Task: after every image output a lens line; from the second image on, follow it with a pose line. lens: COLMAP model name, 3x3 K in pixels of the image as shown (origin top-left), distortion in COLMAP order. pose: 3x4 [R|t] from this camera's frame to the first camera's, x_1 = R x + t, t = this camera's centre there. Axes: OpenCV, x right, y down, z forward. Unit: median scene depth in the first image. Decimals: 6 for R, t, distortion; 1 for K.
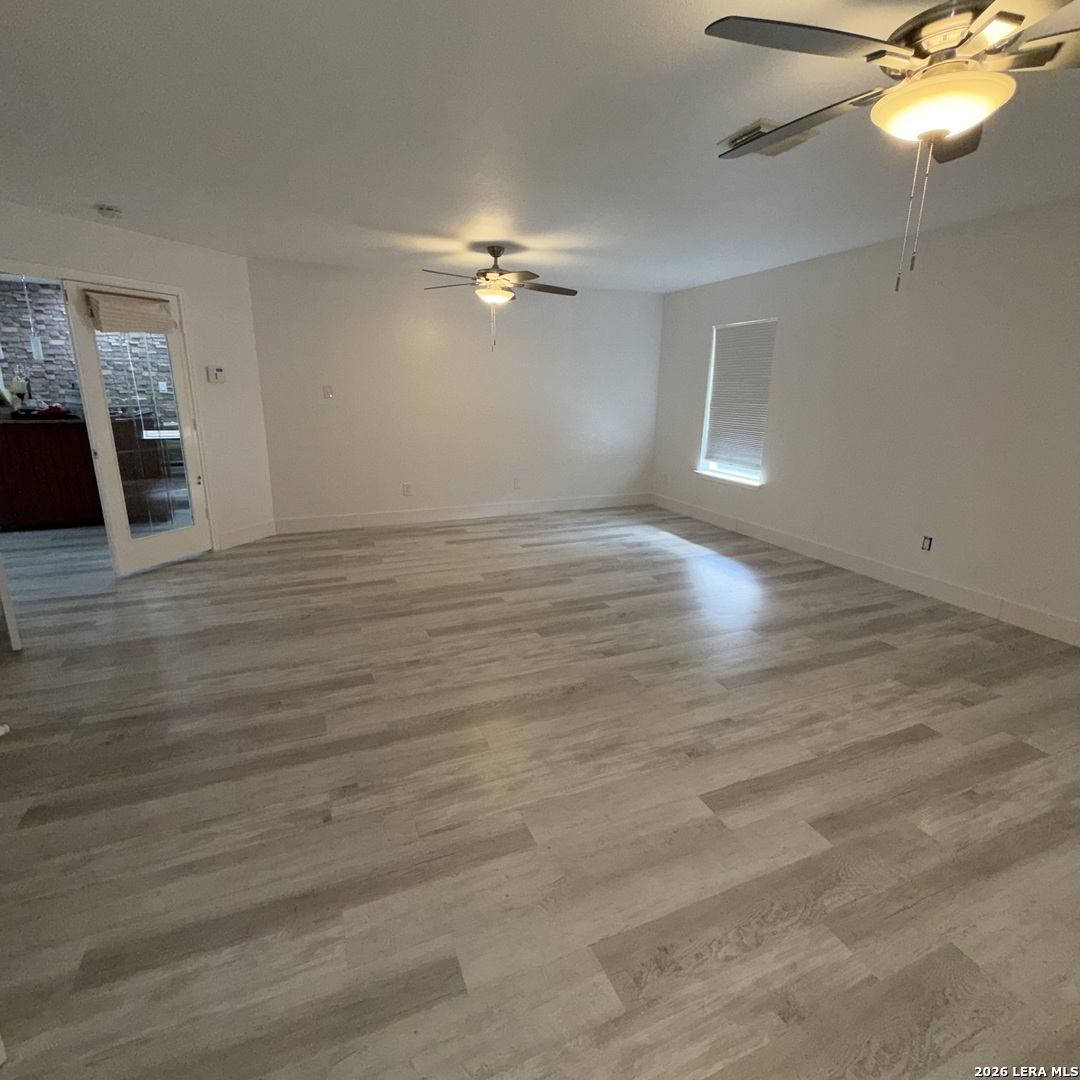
lens RADIAL K [[570.6, 0, 541.8], [0, 570.6, 537.9], [0, 0, 1]] dist [-0.000212, 0.001780]
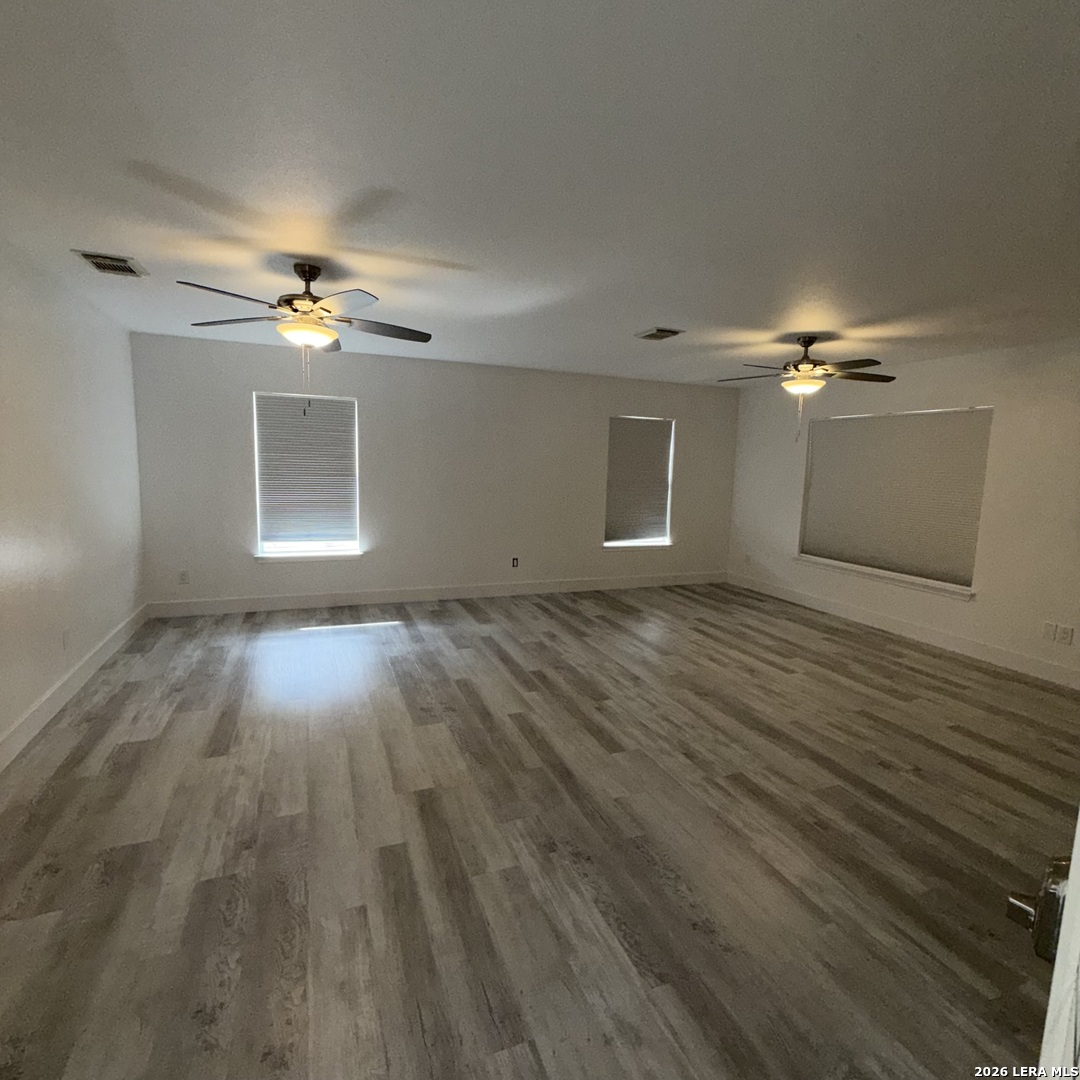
lens RADIAL K [[570.6, 0, 539.9], [0, 570.6, 536.8], [0, 0, 1]] dist [-0.000212, 0.001780]
pose [[0.029670, -0.141124, 0.989547, -1.021499], [0.230768, 0.964206, 0.130590, -0.293197], [-0.972556, 0.224481, 0.061175, 0.986382]]
